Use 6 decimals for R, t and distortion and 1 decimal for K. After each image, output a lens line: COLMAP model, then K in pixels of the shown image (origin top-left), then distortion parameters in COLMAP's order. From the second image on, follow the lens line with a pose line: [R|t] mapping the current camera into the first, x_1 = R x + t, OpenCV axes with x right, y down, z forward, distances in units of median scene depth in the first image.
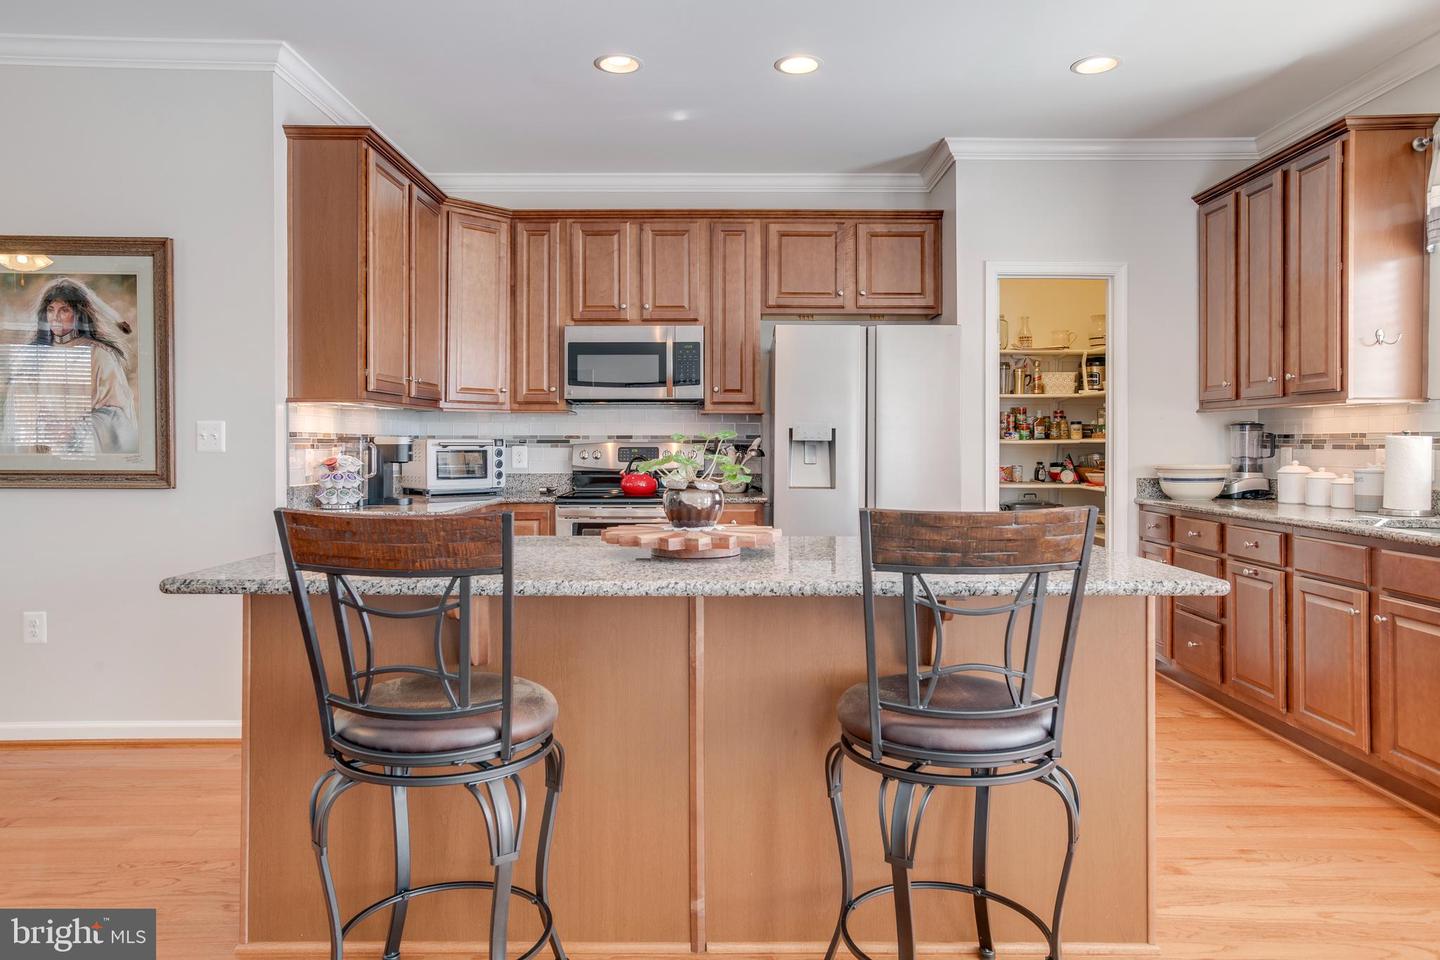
lens RADIAL K [[955.0, 0, 716.7], [0, 955.0, 440.4], [0, 0, 1]] dist [0.000793, 0.005117]
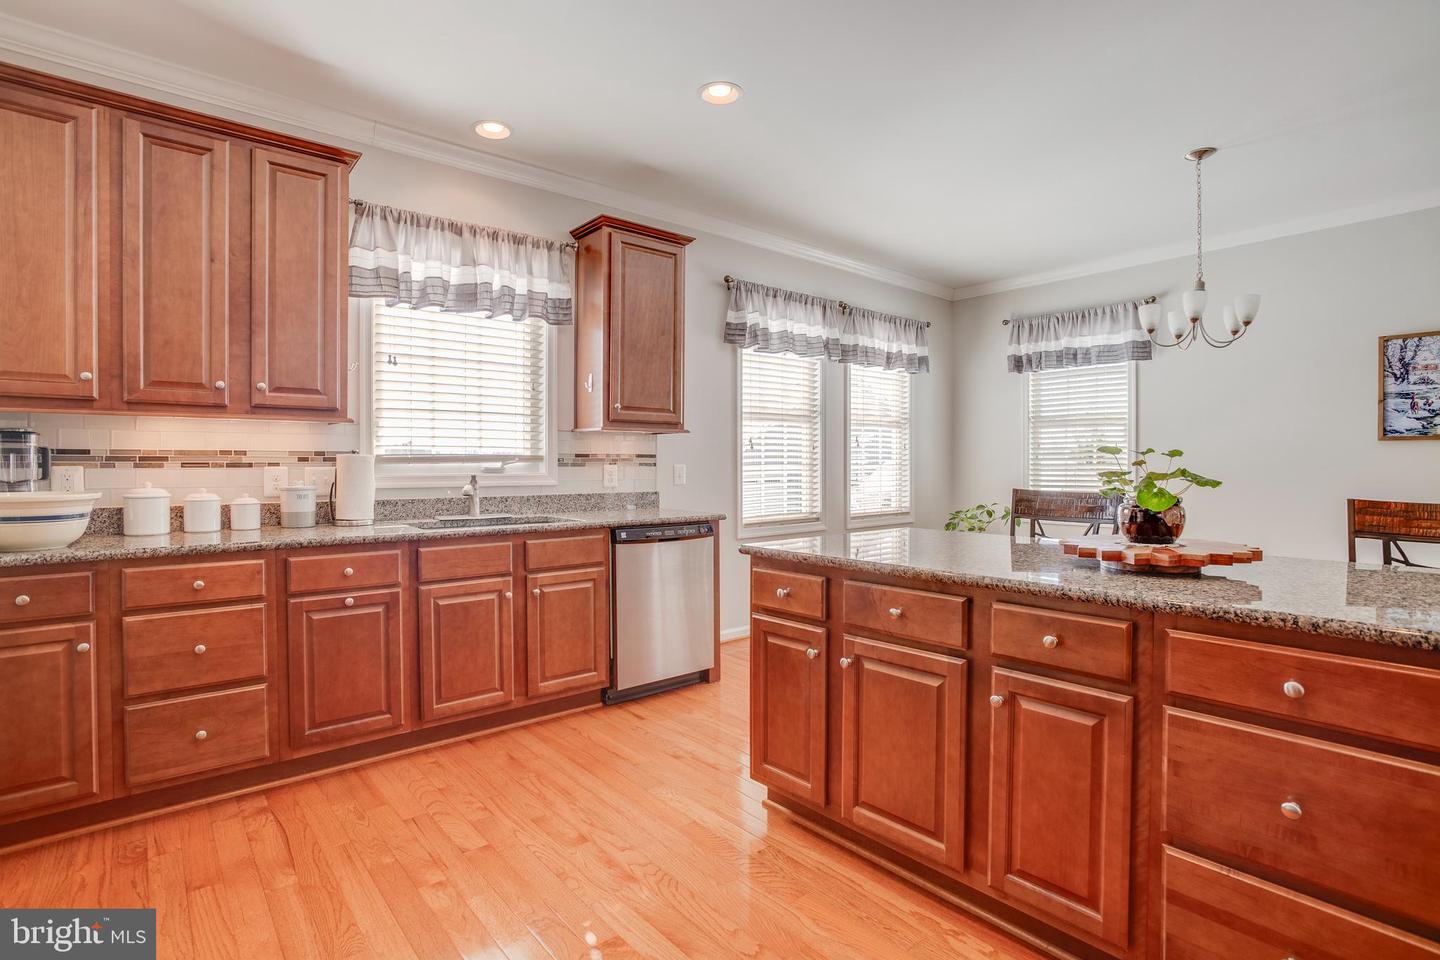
lens RADIAL K [[700.9, 0, 723.8], [0, 700.9, 475.4], [0, 0, 1]] dist [-0.065083, 0.027335]
pose [[-0.644347, -0.012413, 0.764632, -0.139237], [-0.002190, 0.999894, 0.014388, 0.005272], [-0.764730, 0.007596, -0.644306, 0.901644]]
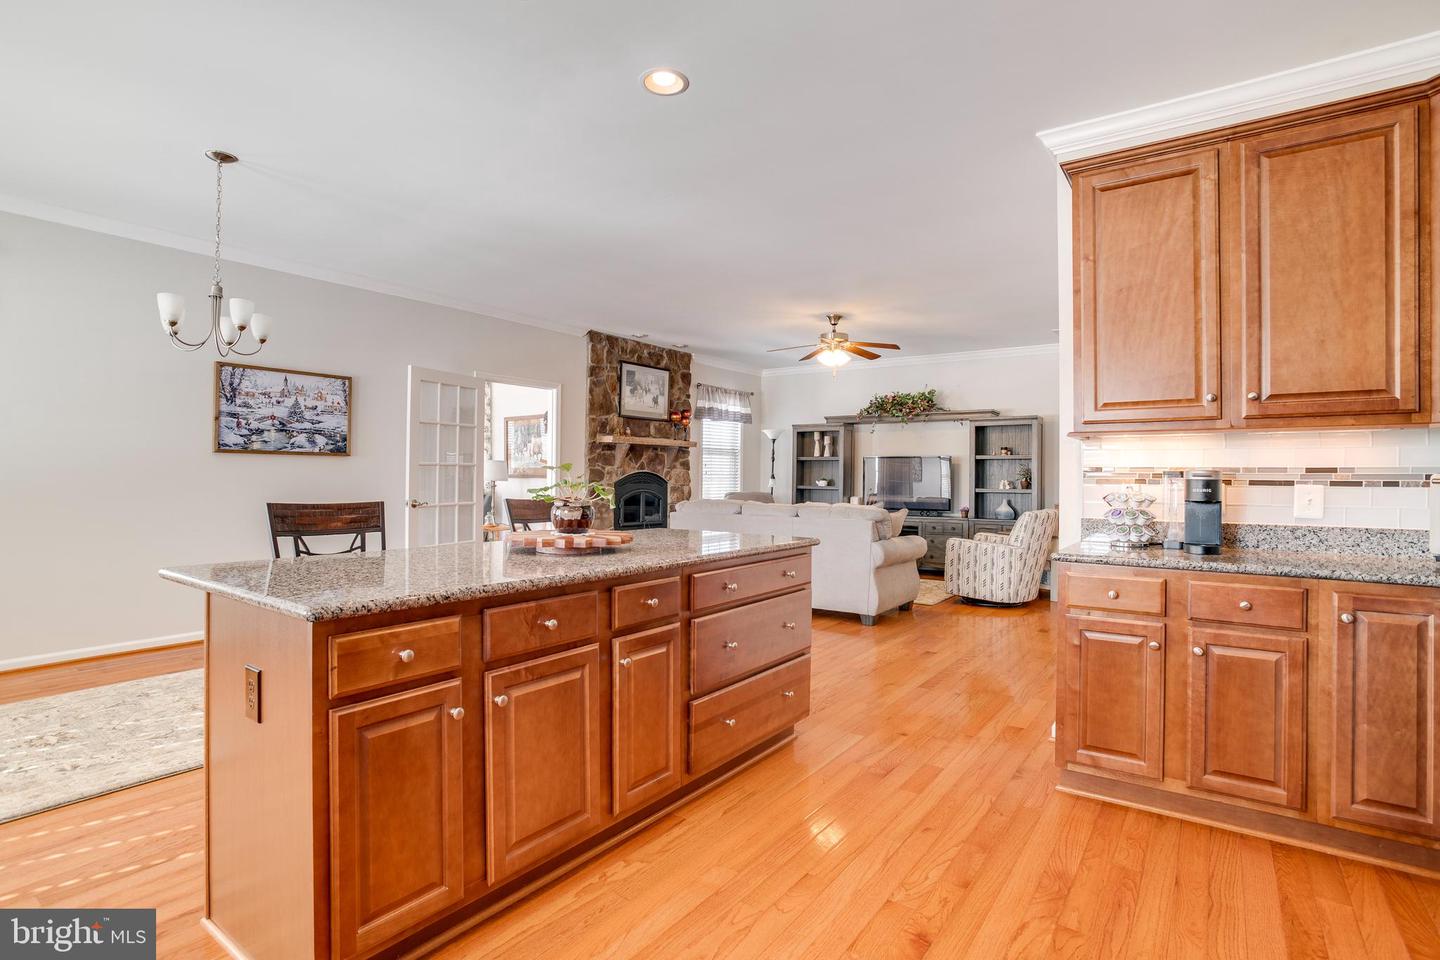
lens RADIAL K [[718.1, 0, 720.0], [0, 718.1, 474.7], [0, 0, 1]] dist [-0.067614, 0.033944]
pose [[-0.586342, -0.007853, -0.810025, 0.350066], [-0.005847, 0.999968, -0.005462, 0.004721], [0.810042, 0.001533, -0.586370, 0.892449]]
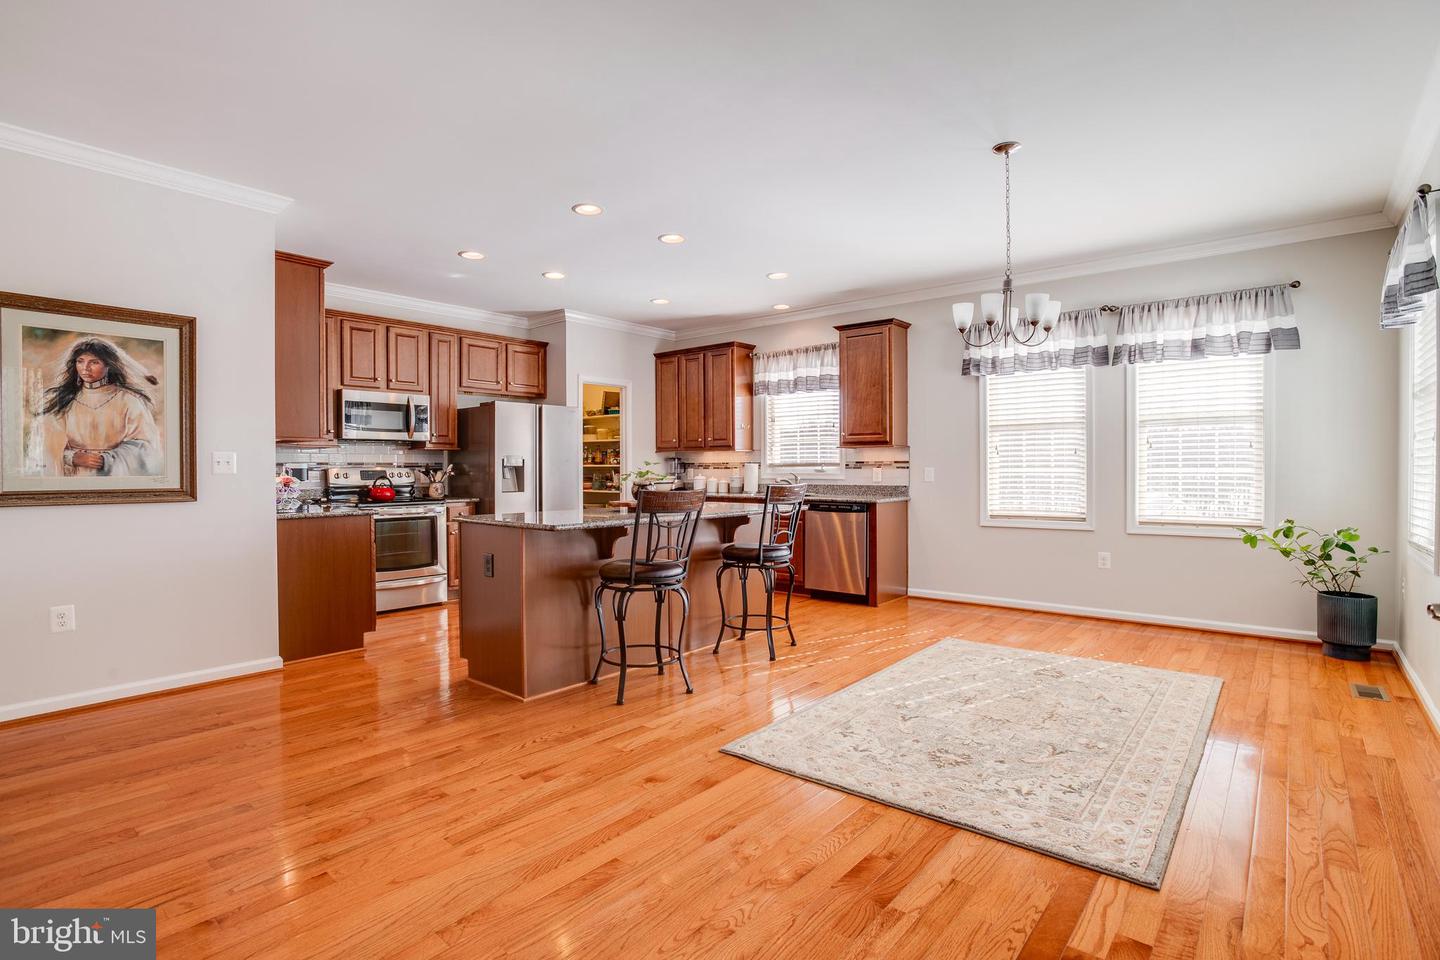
lens RADIAL K [[707.5, 0, 712.0], [0, 707.5, 470.1], [0, 0, 1]] dist [-0.056258, 0.022707]
pose [[0.651725, -0.005489, 0.758435, -0.638086], [0.001108, 0.999980, 0.006285, 0.000351], [-0.758454, -0.003256, 0.651718, -0.153379]]
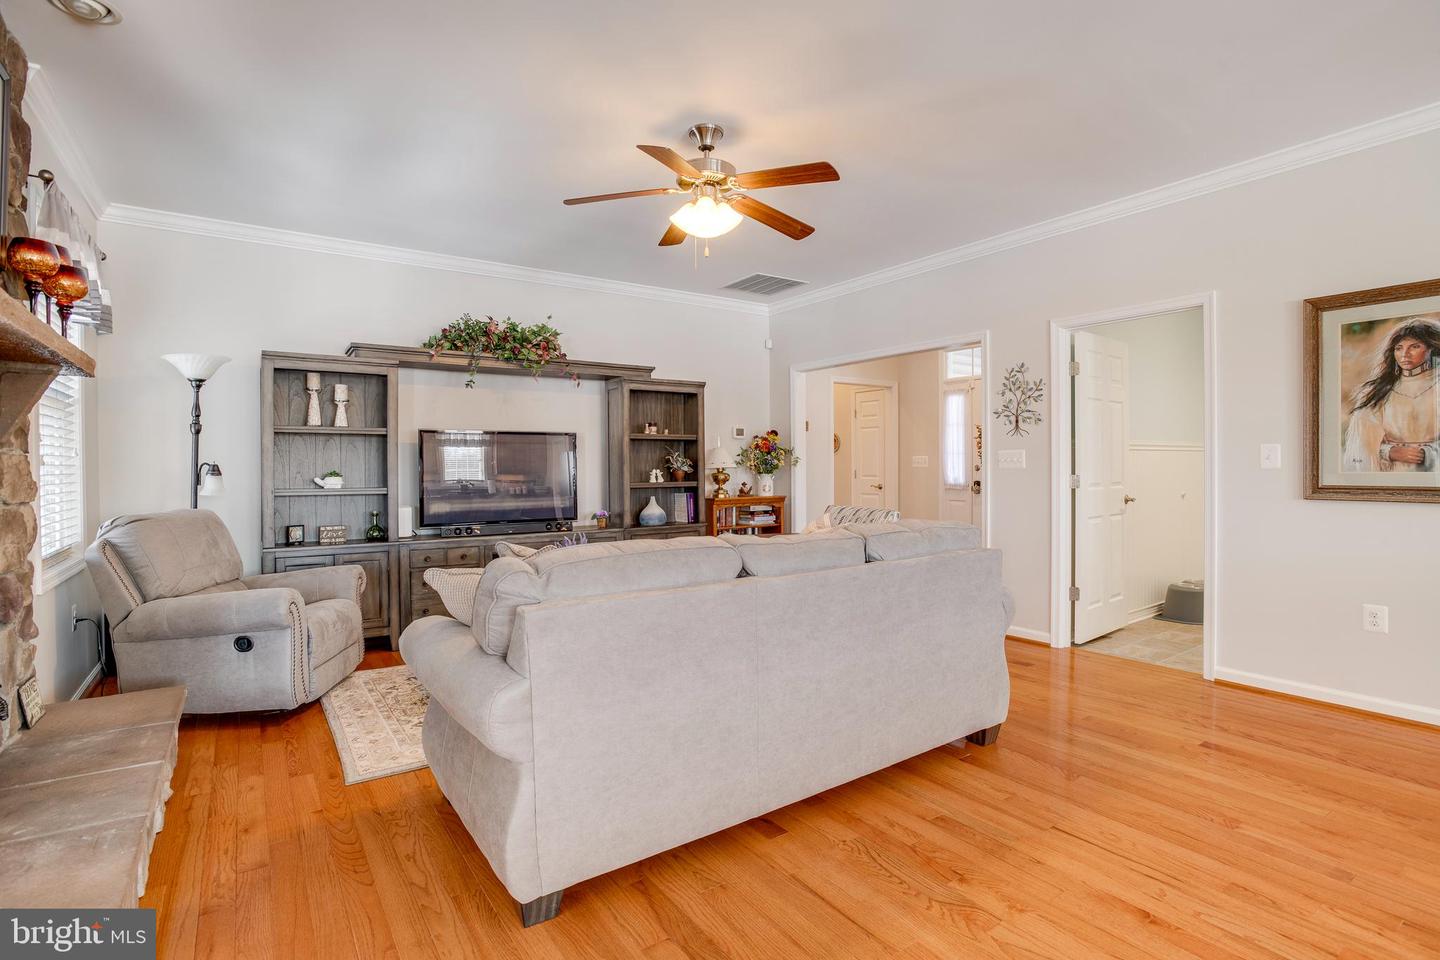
lens RADIAL K [[697.5, 0, 720.6], [0, 697.5, 475.8], [0, 0, 1]] dist [-0.063060, 0.027199]
pose [[0.568846, 0.007100, -0.822413, -0.375669], [0.010065, 0.999828, 0.015593, -0.002141], [0.822382, -0.017148, 0.568677, -0.107102]]
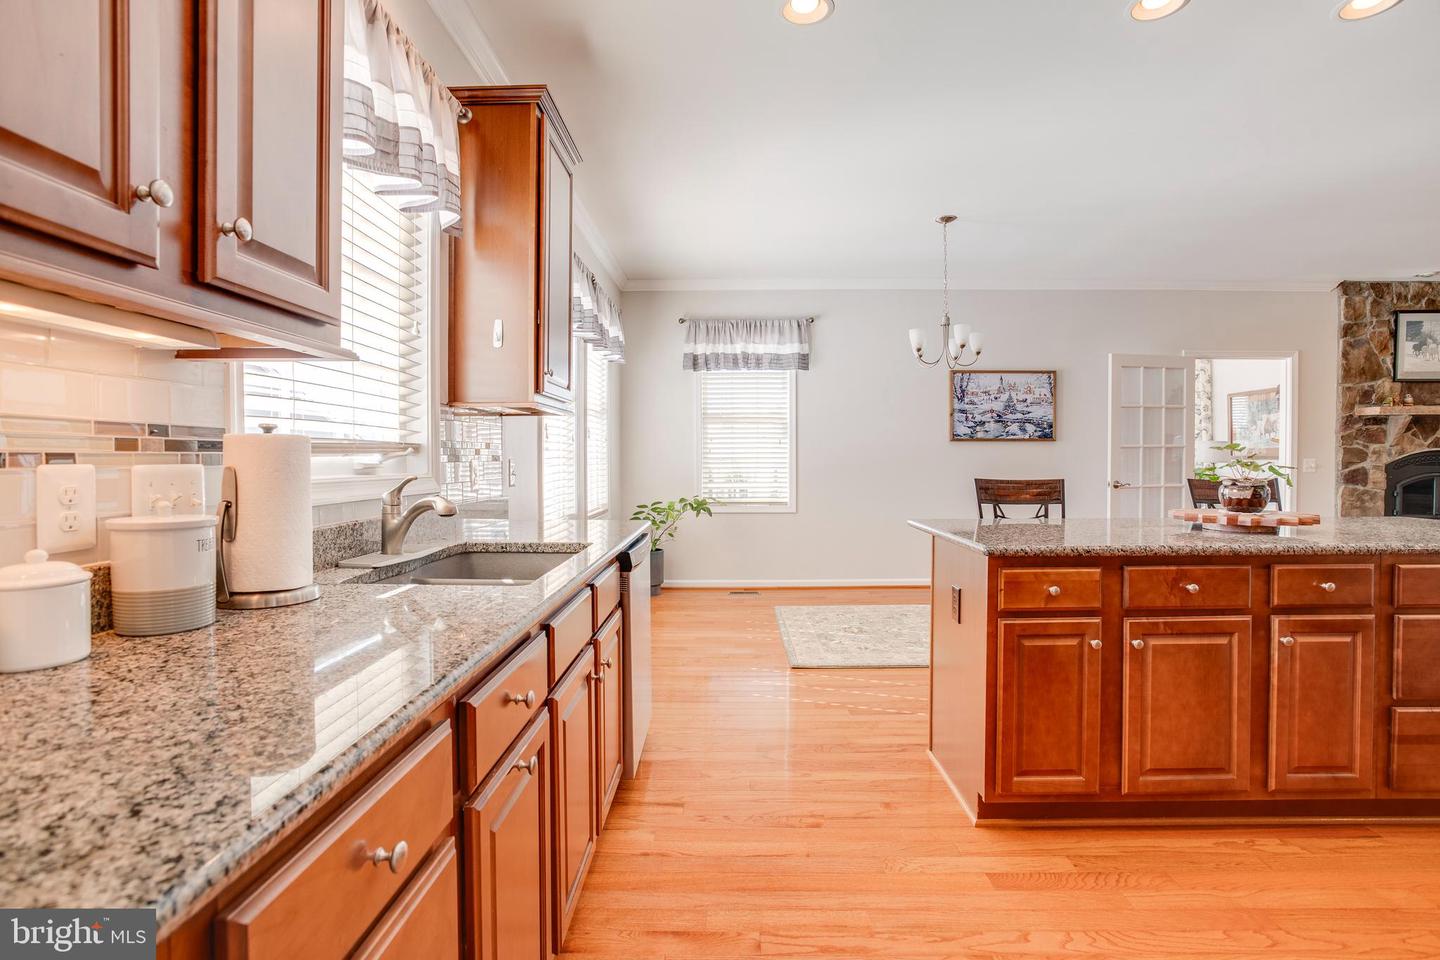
lens RADIAL K [[707.5, 0, 712.0], [0, 707.5, 470.1], [0, 0, 1]] dist [-0.056258, 0.022707]
pose [[-0.999756, 0.001174, 0.022066, 0.372104], [0.001474, 0.999907, 0.013588, 0.006342], [-0.022048, 0.013617, -0.999664, 1.017698]]
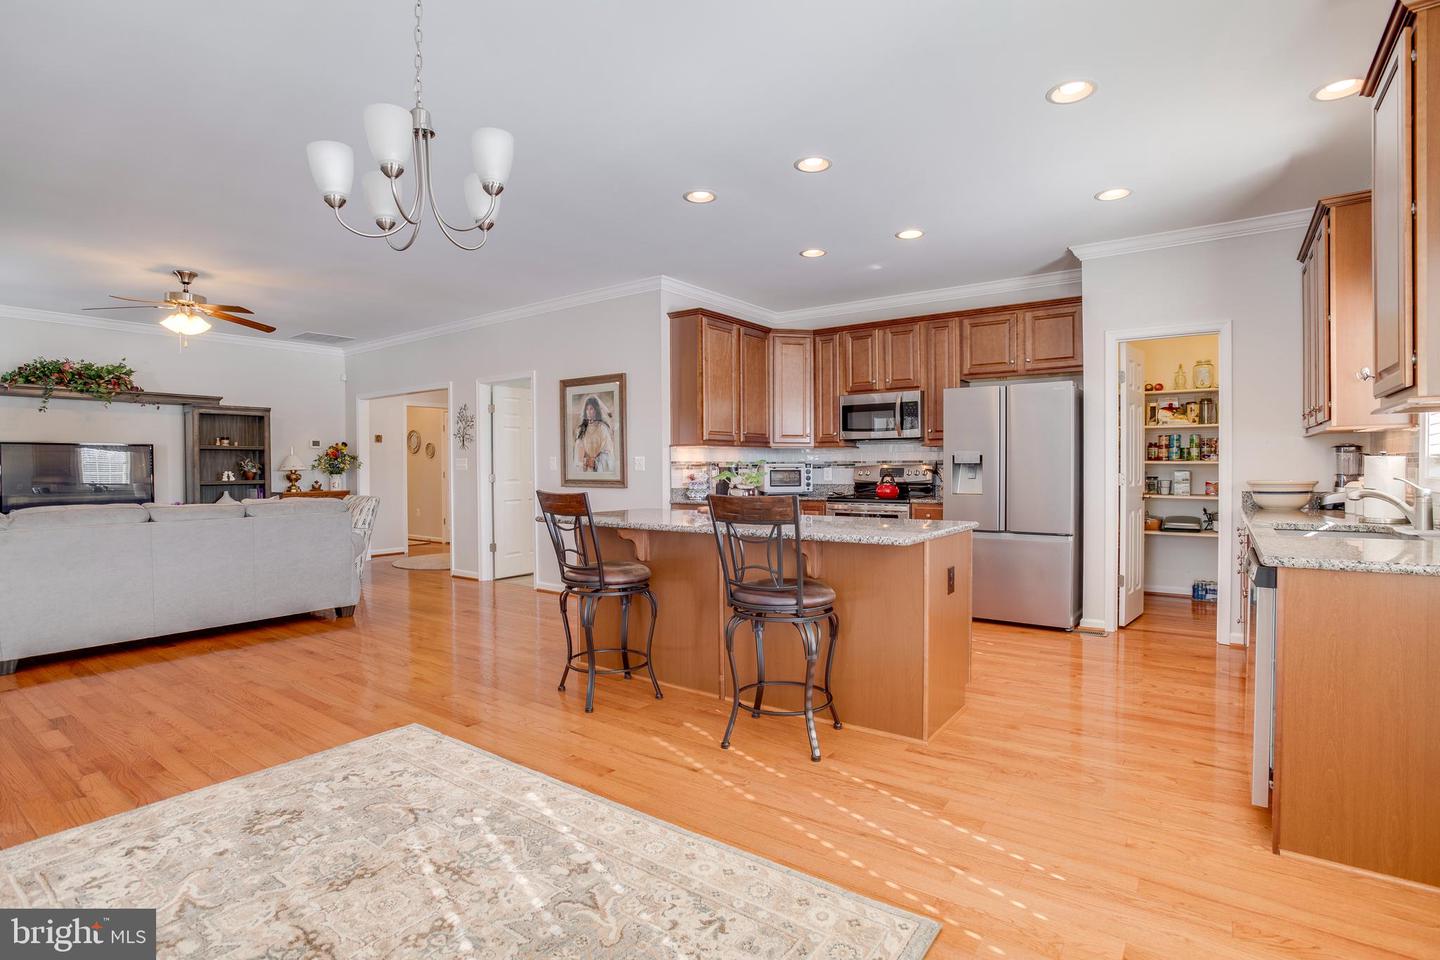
lens RADIAL K [[697.5, 0, 720.6], [0, 697.5, 475.8], [0, 0, 1]] dist [-0.063060, 0.027199]
pose [[0.806090, 0.002176, -0.591789, 0.414731], [0.008006, 0.999862, 0.014582, 0.001074], [0.591739, -0.016492, 0.805961, -0.116306]]
